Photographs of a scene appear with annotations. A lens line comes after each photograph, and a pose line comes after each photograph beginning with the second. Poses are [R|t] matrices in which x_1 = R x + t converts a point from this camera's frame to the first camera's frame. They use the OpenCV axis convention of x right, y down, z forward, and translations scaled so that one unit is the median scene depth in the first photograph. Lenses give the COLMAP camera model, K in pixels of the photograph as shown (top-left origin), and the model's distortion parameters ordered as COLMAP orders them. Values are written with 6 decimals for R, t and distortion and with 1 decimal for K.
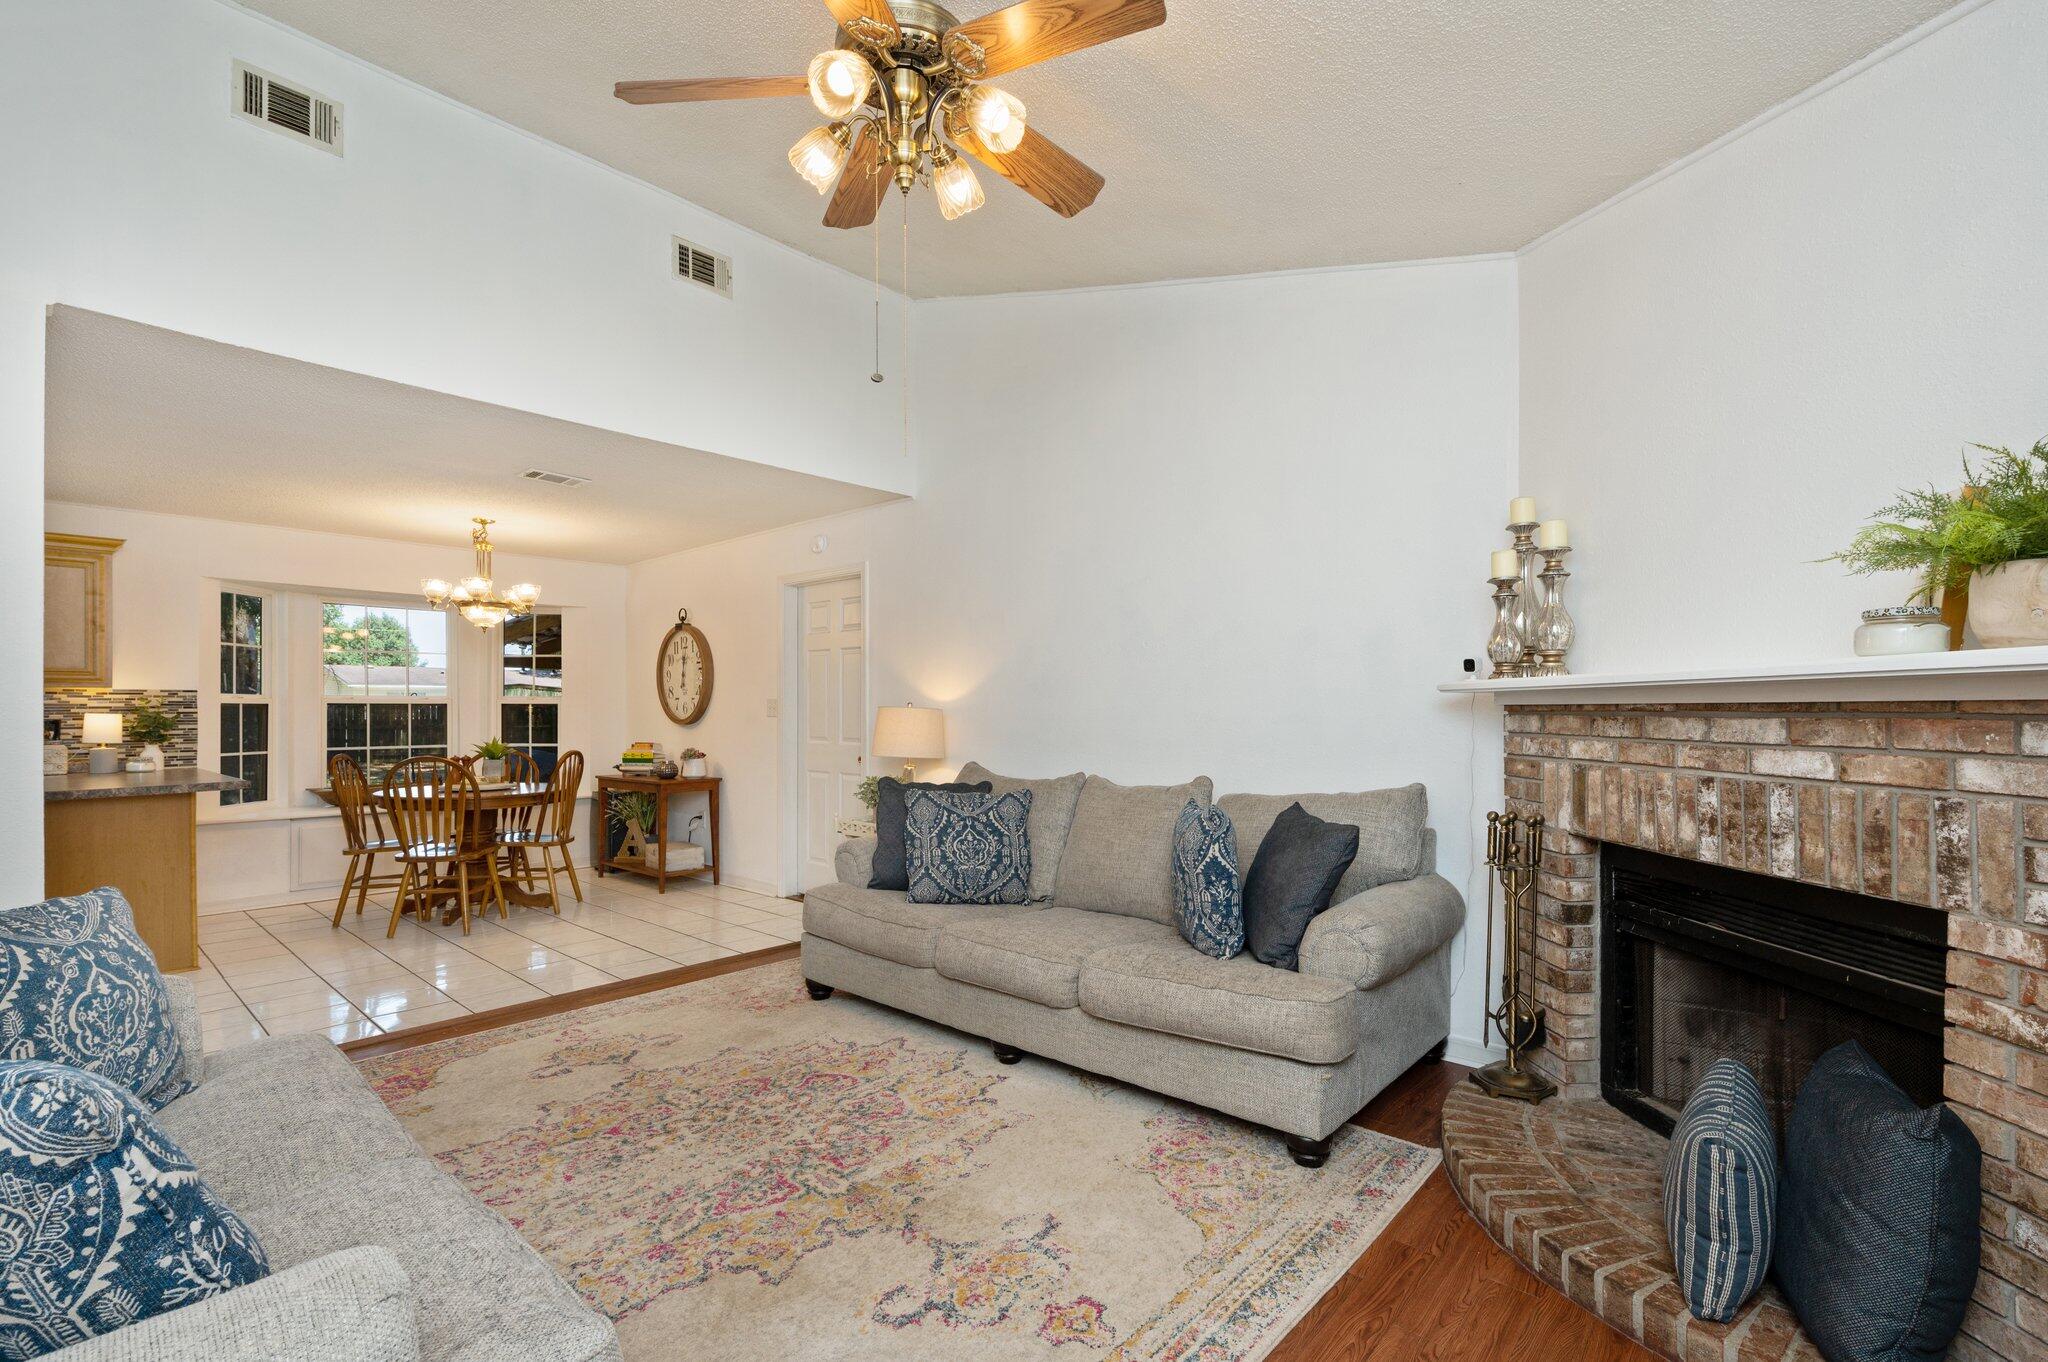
lens RADIAL K [[895.1, 0, 1049.2], [0, 895.1, 709.3], [0, 0, 1]] dist [-0.004205, -0.001354]
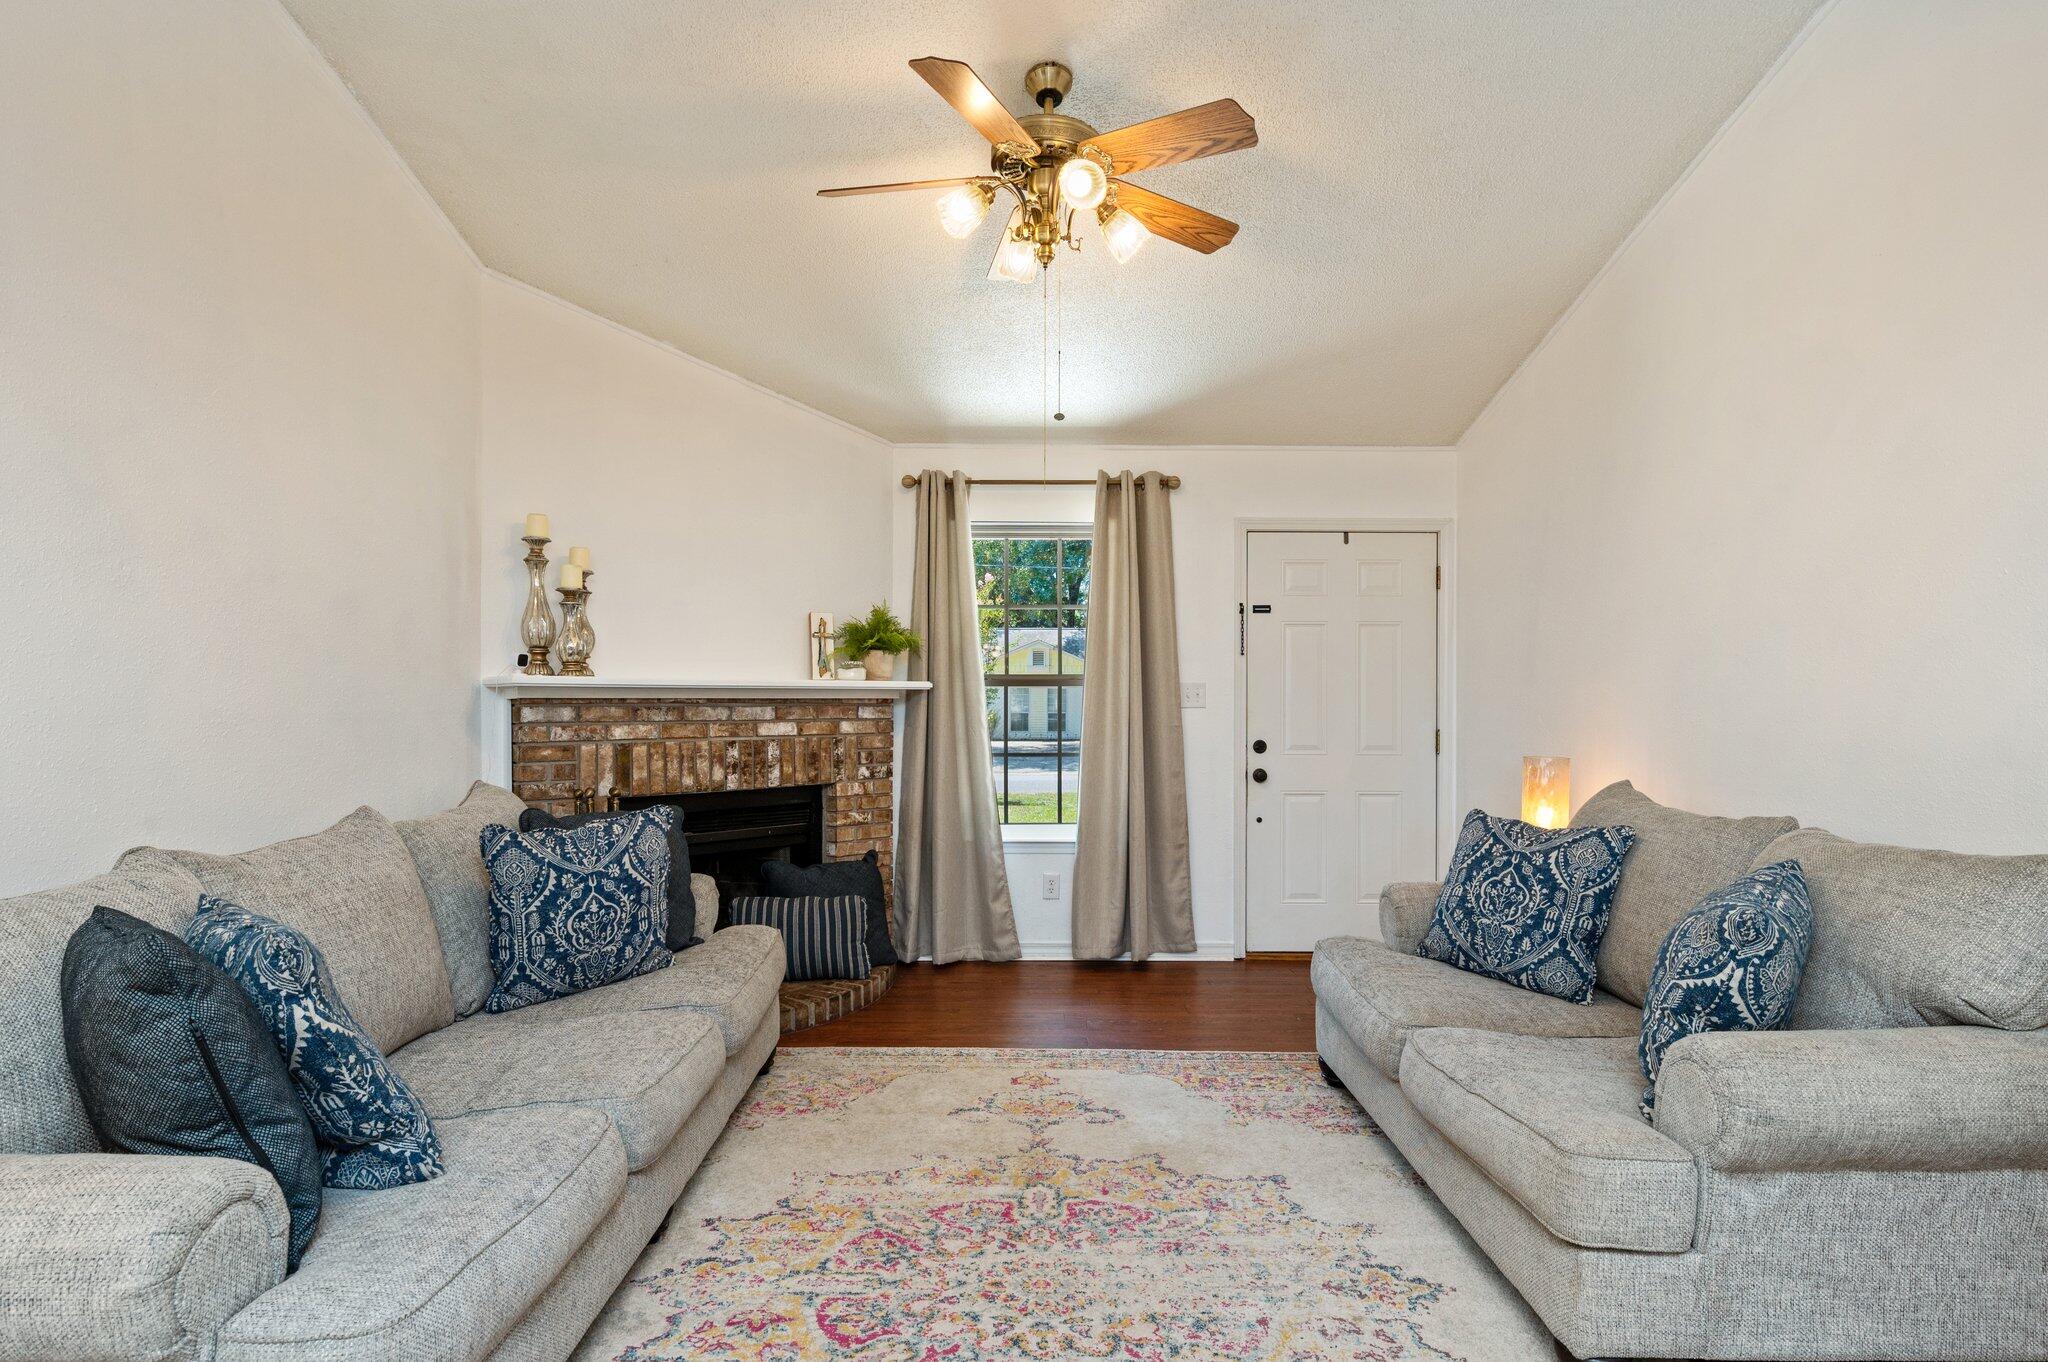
lens RADIAL K [[1067.3, 0, 989.7], [0, 1067.3, 701.9], [0, 0, 1]] dist [-0.002387, -0.000678]
pose [[-0.625418, -0.001225, 0.780289, -0.843792], [0.000087, 0.999999, 0.001640, -0.002441], [-0.780290, 0.001094, -0.625417, 1.341709]]
